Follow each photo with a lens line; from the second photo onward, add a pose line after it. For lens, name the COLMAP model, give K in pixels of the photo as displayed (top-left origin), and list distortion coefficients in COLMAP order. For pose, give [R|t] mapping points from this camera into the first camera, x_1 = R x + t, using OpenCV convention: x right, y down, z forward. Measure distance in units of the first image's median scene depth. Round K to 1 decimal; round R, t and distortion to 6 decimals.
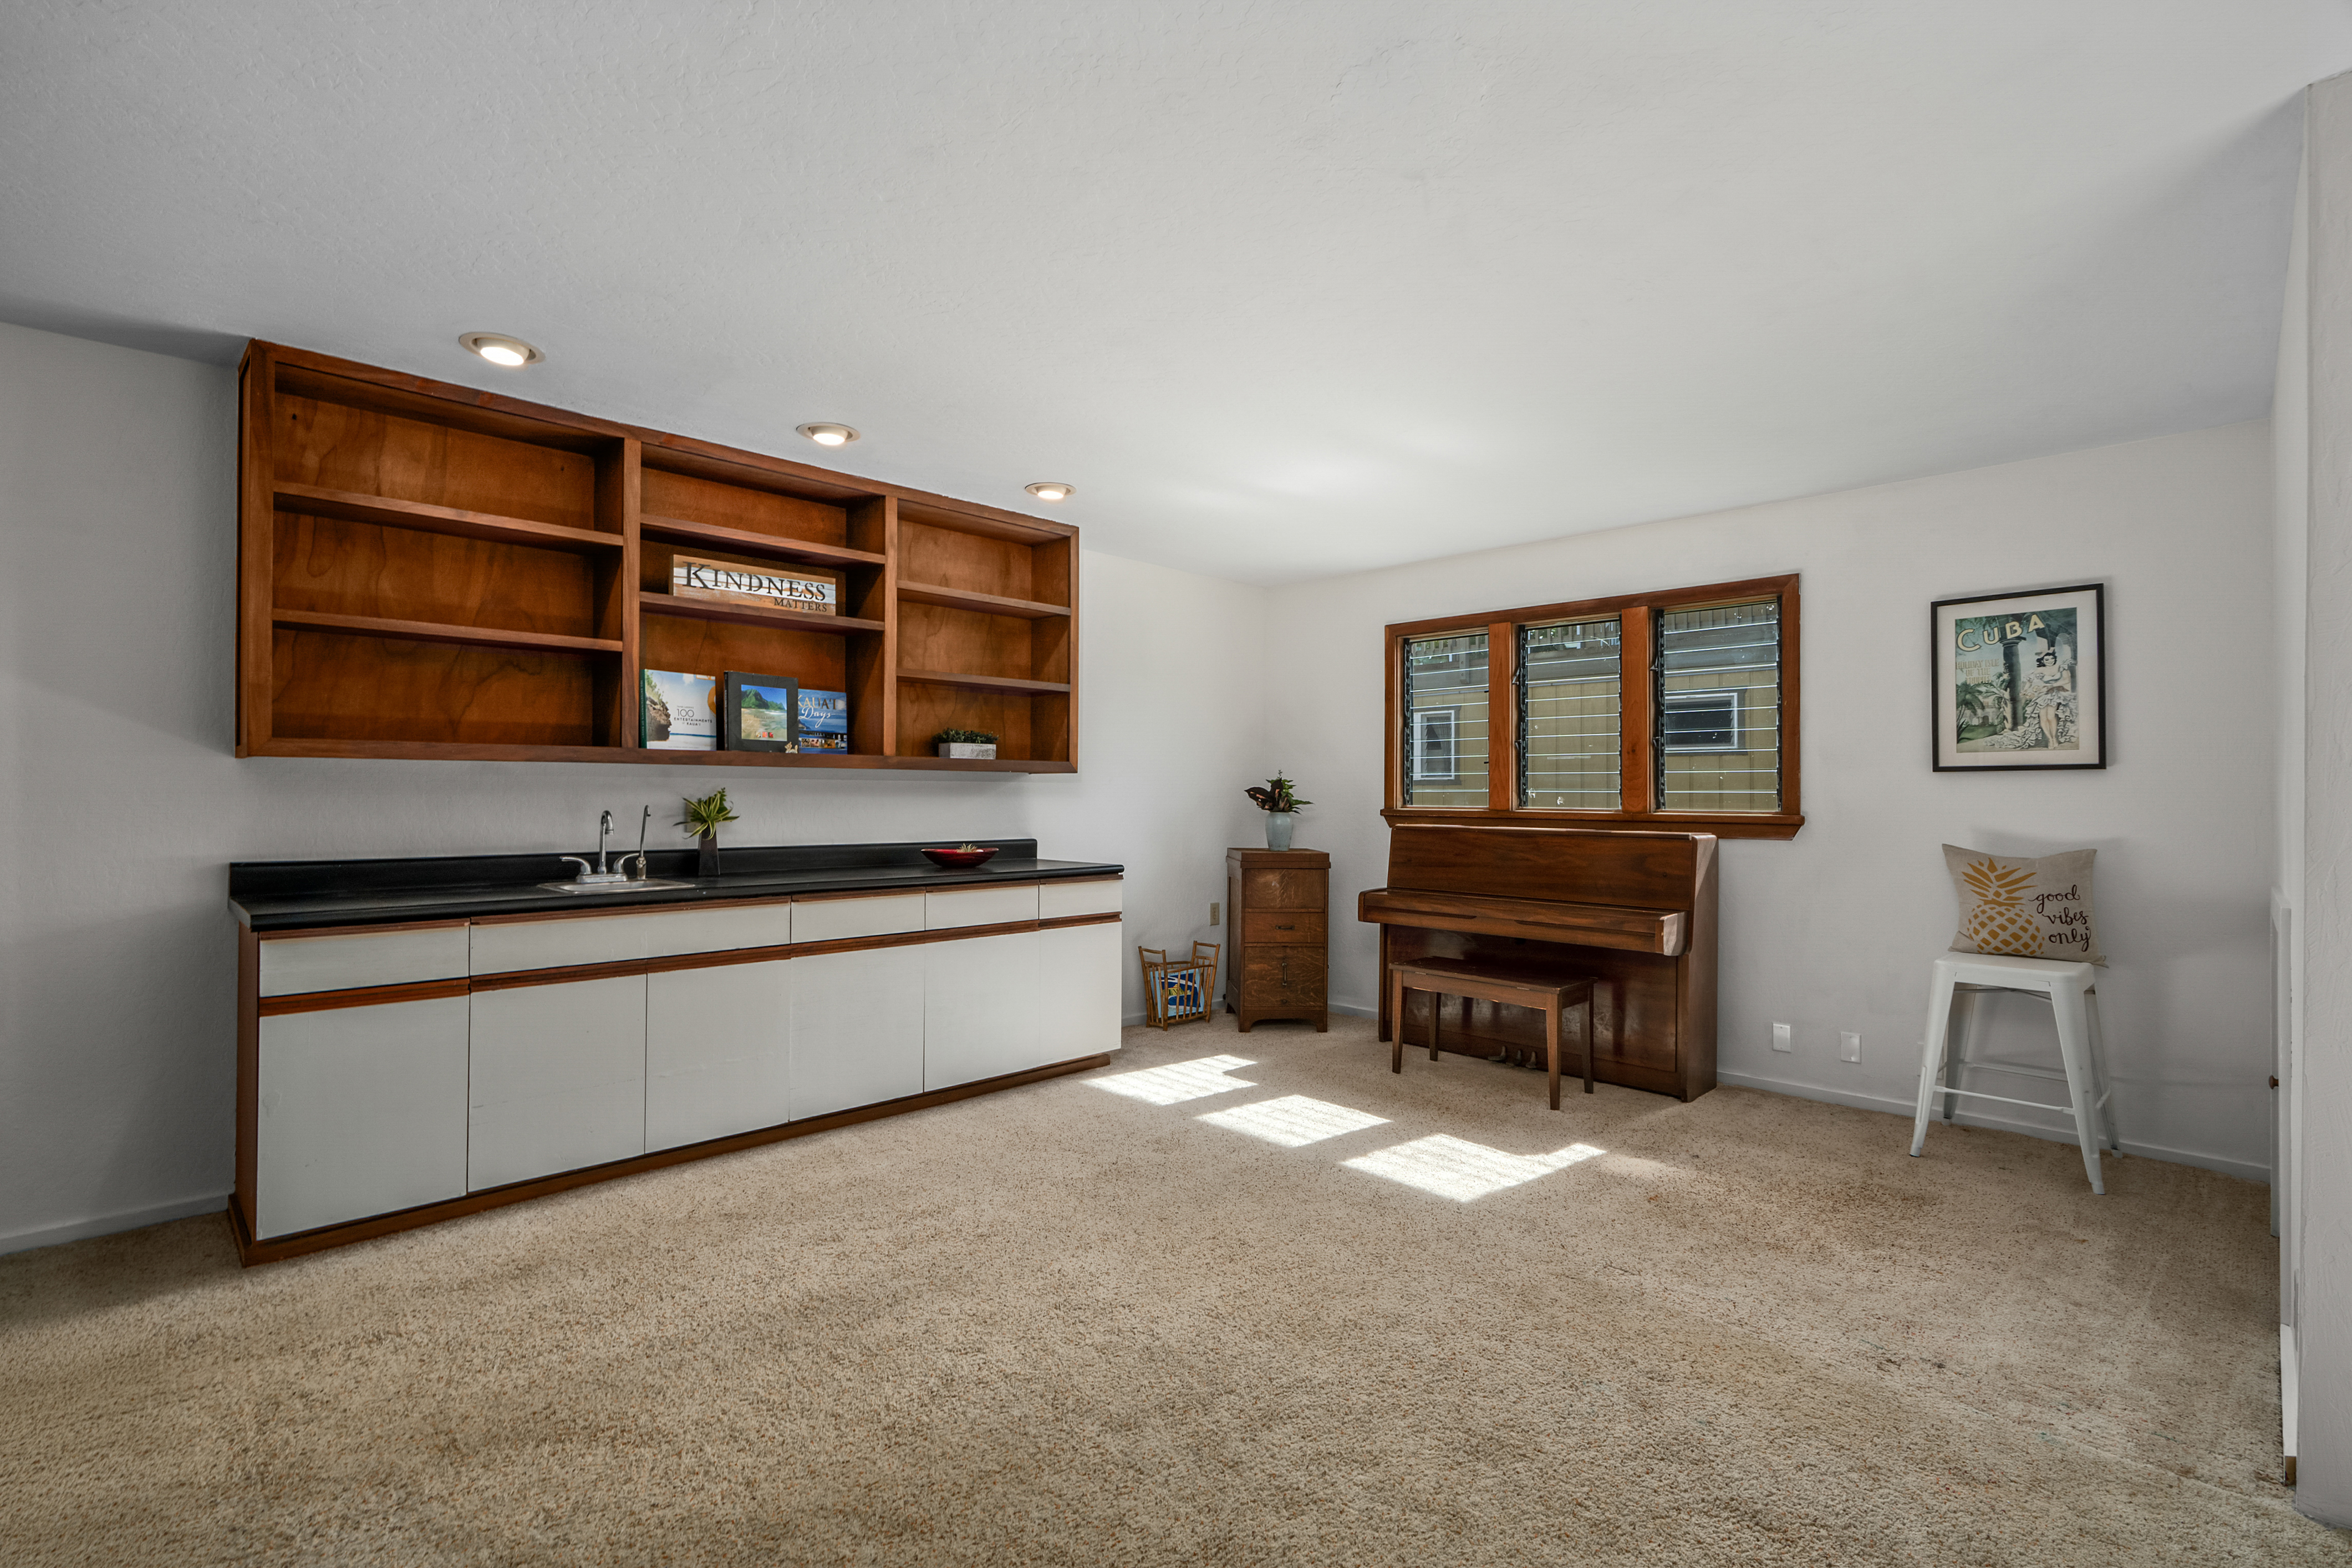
lens RADIAL K [[1029.8, 0, 1174.0], [0, 1029.8, 783.1], [0, 0, 1]] dist [-0.011506, -0.000027]
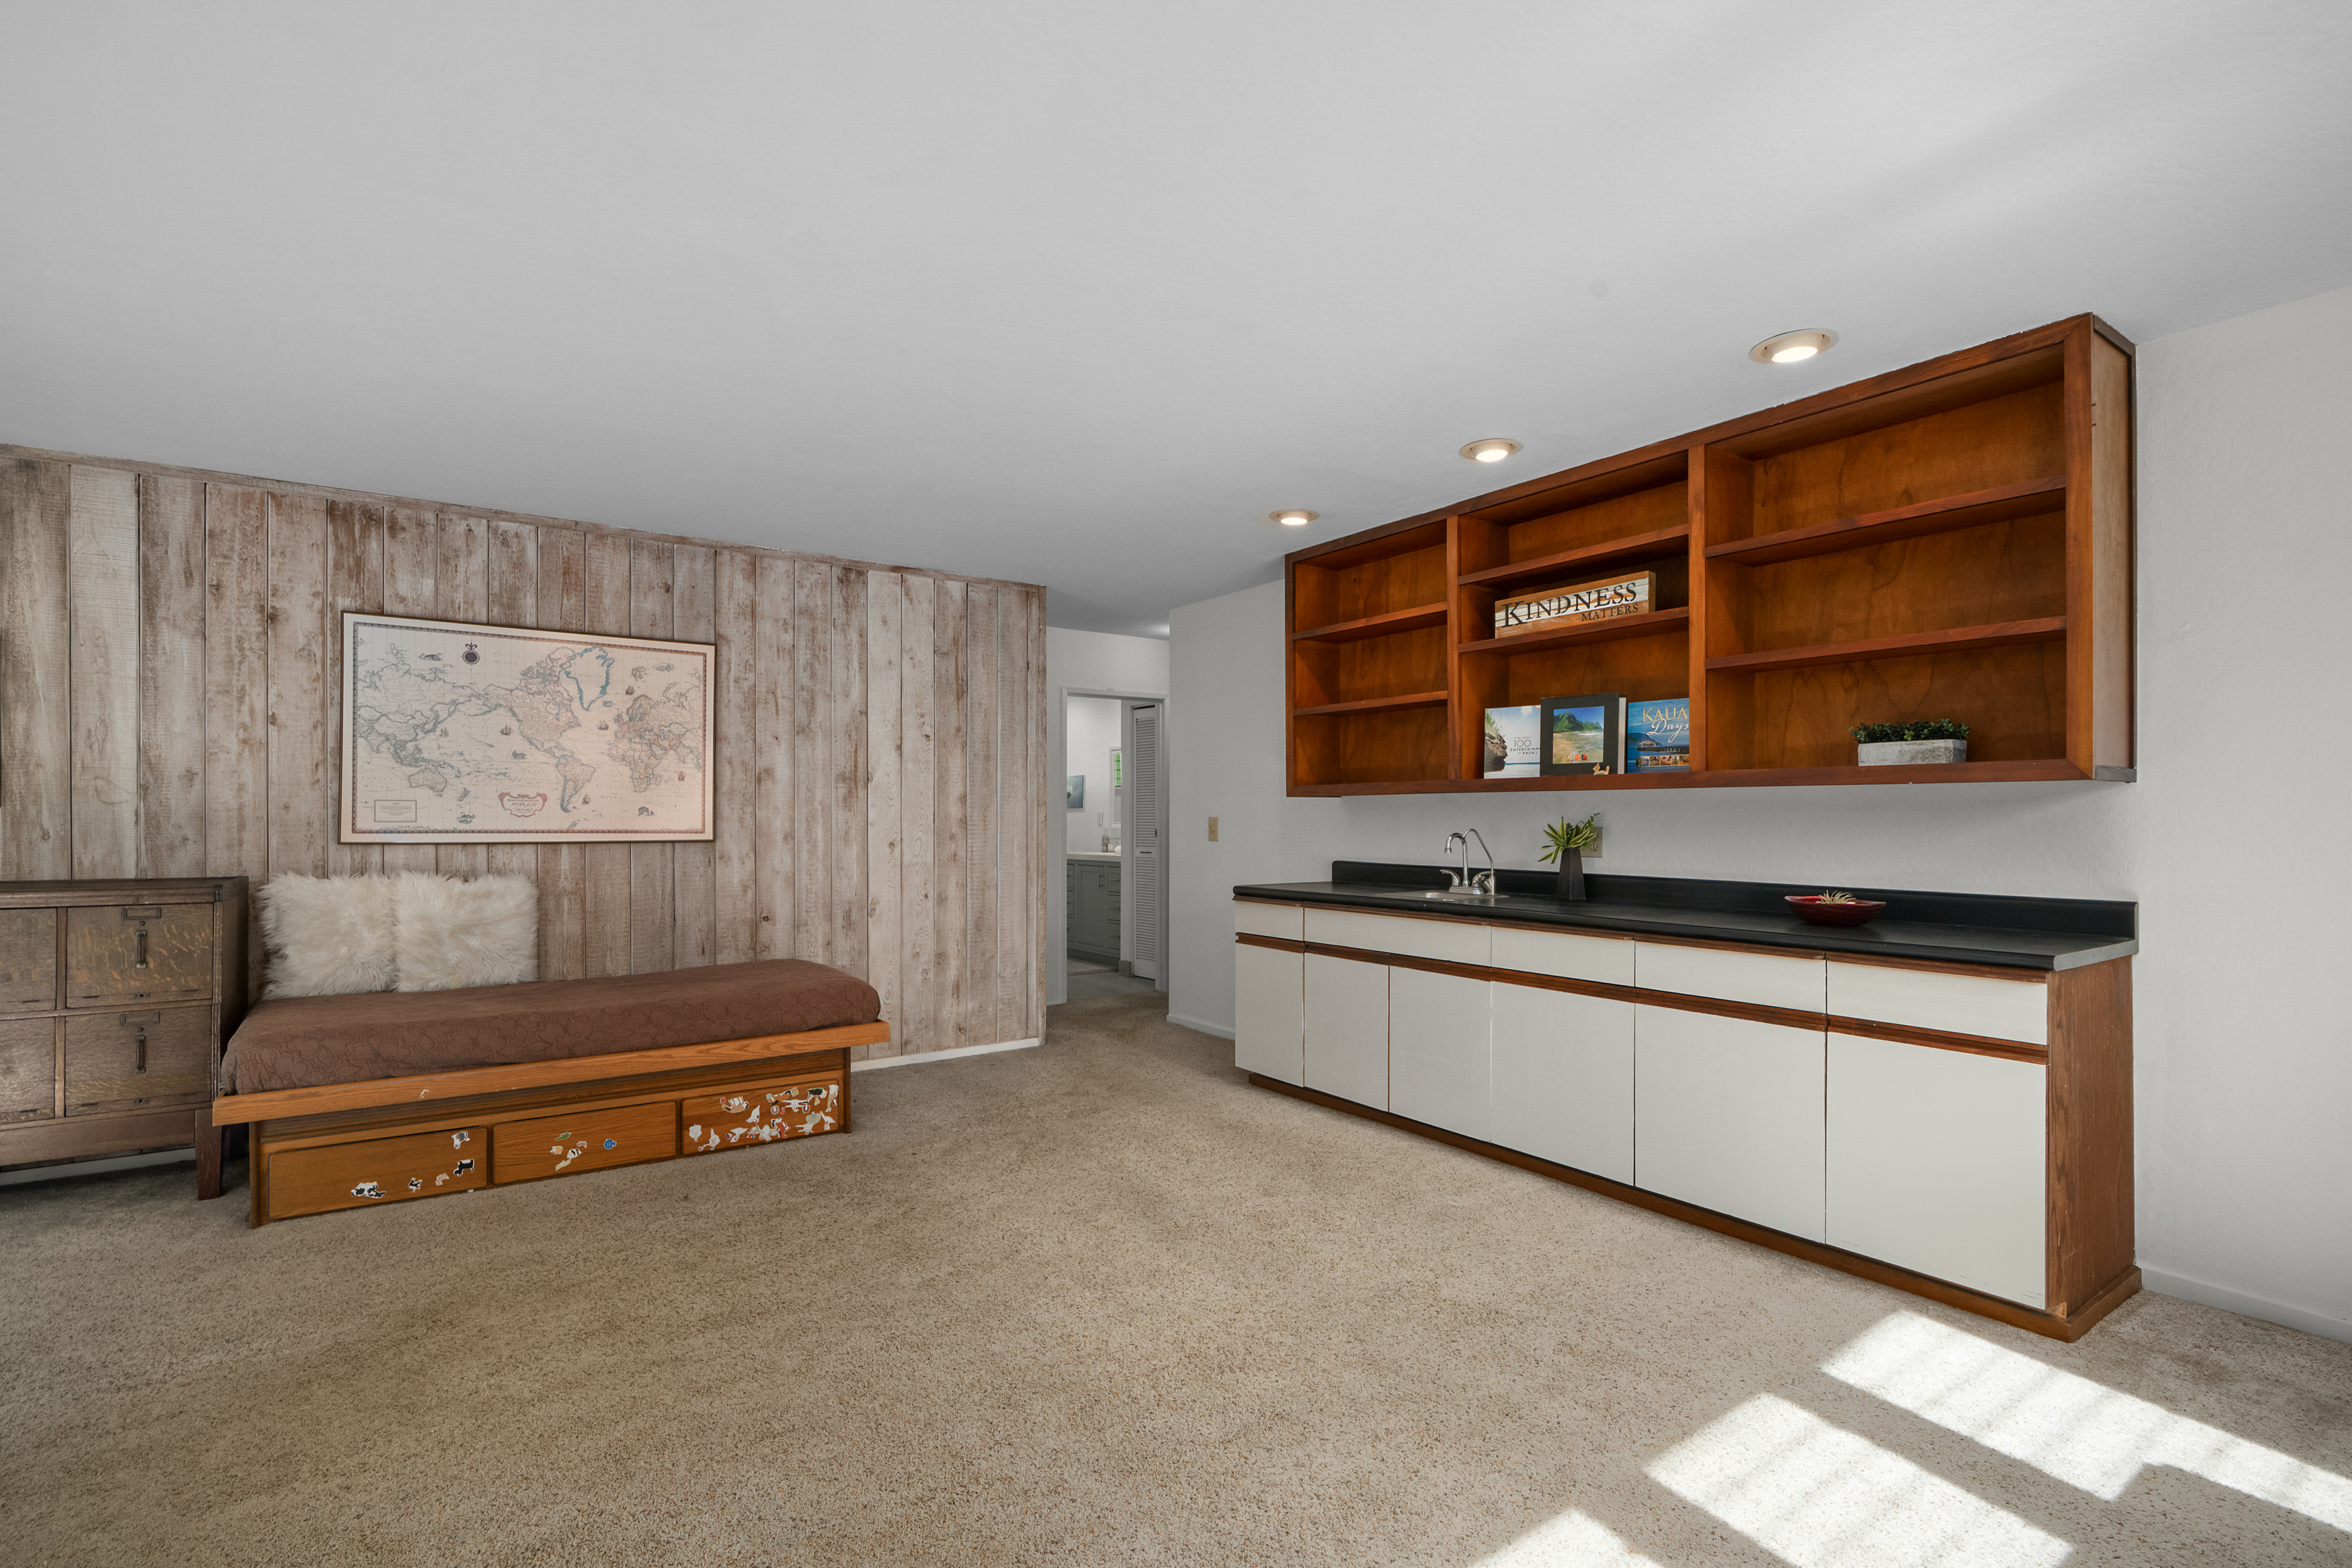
lens RADIAL K [[1084.6, 0, 1183.9], [0, 1084.6, 818.3], [0, 0, 1]] dist [-0.000908, 0.001704]
pose [[-0.150263, -0.001802, -0.988644, 0.680930], [0.008855, 0.999956, -0.003168, 0.010187], [0.988606, -0.009231, -0.150240, 0.807519]]
